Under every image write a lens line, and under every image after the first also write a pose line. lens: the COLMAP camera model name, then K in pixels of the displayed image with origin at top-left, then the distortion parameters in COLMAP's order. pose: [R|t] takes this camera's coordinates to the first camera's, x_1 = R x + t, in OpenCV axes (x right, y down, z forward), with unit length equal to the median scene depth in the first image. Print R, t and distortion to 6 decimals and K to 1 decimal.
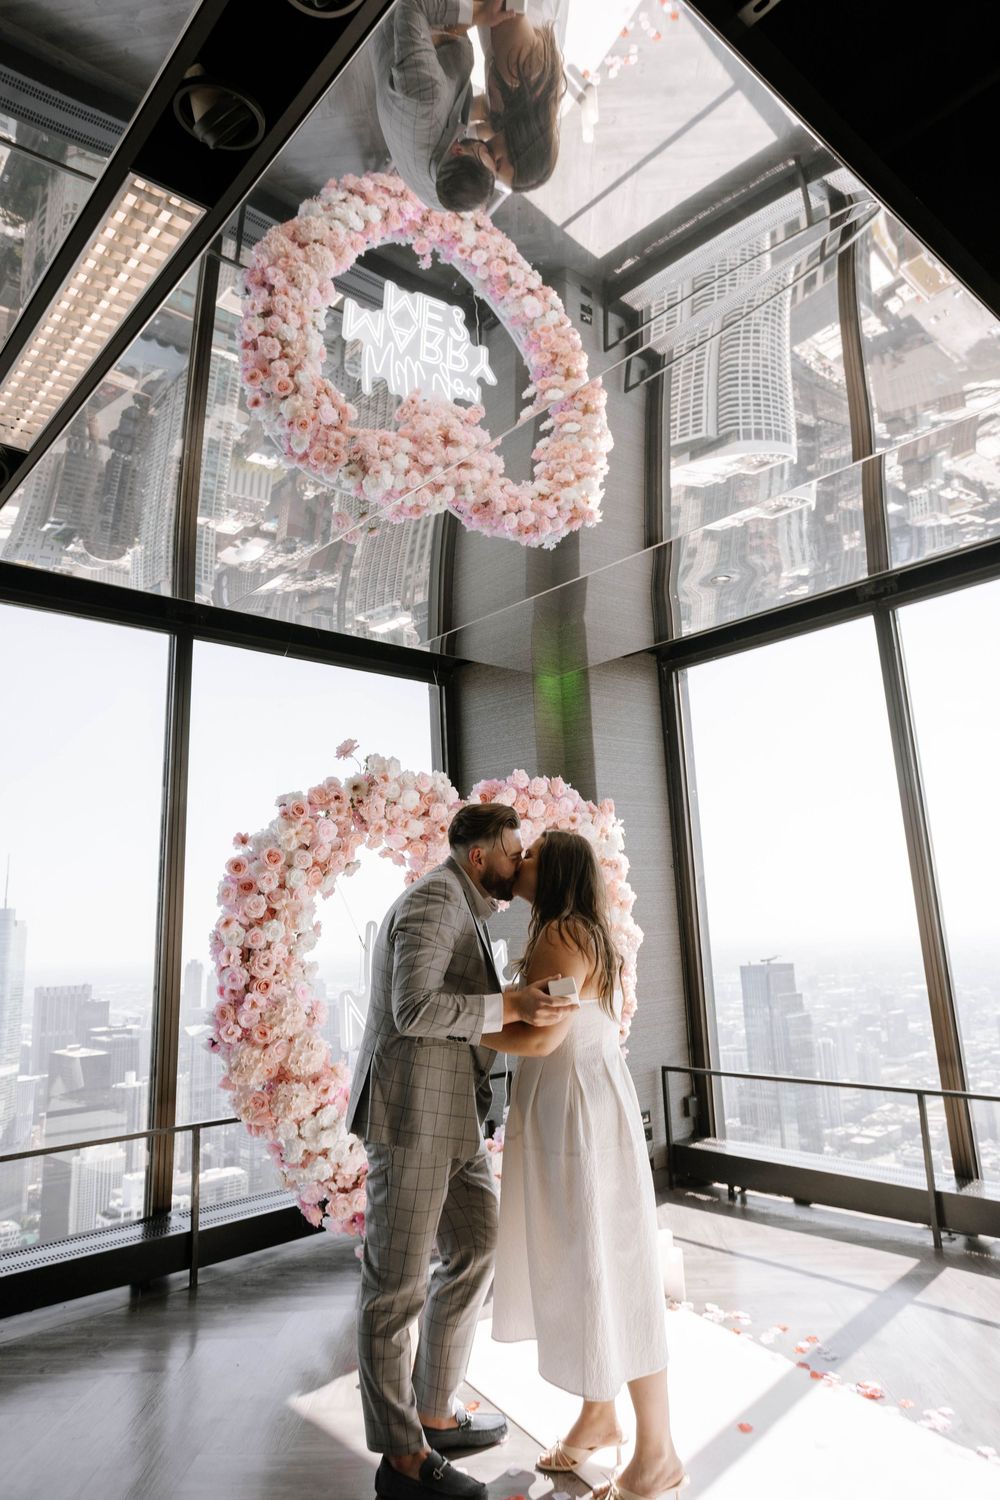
lens RADIAL K [[938.1, 0, 493.8], [0, 938.1, 737.6], [0, 0, 1]] dist [-0.003140, -0.000158]
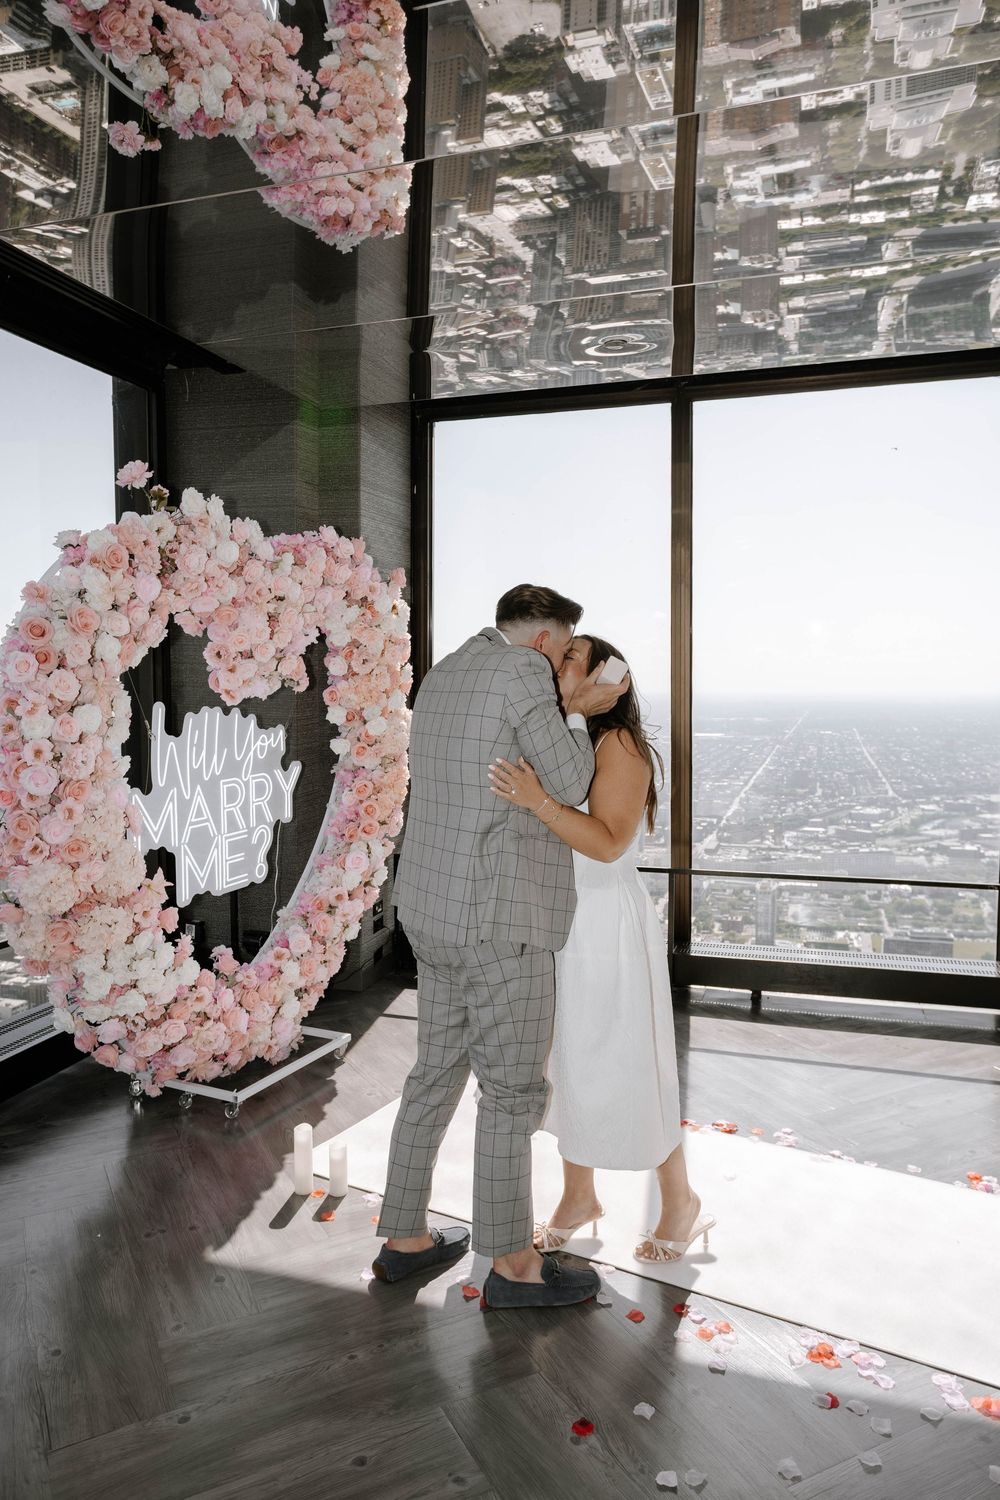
lens RADIAL K [[1058.9, 0, 506.0], [0, 1058.9, 751.9], [0, 0, 1]] dist [-0.015653, 0.068075]
pose [[0.853032, 0.002804, 0.521851, -0.346726], [-0.140556, 0.964267, 0.224576, -0.002313], [-0.502574, -0.264919, 0.822944, 0.124337]]
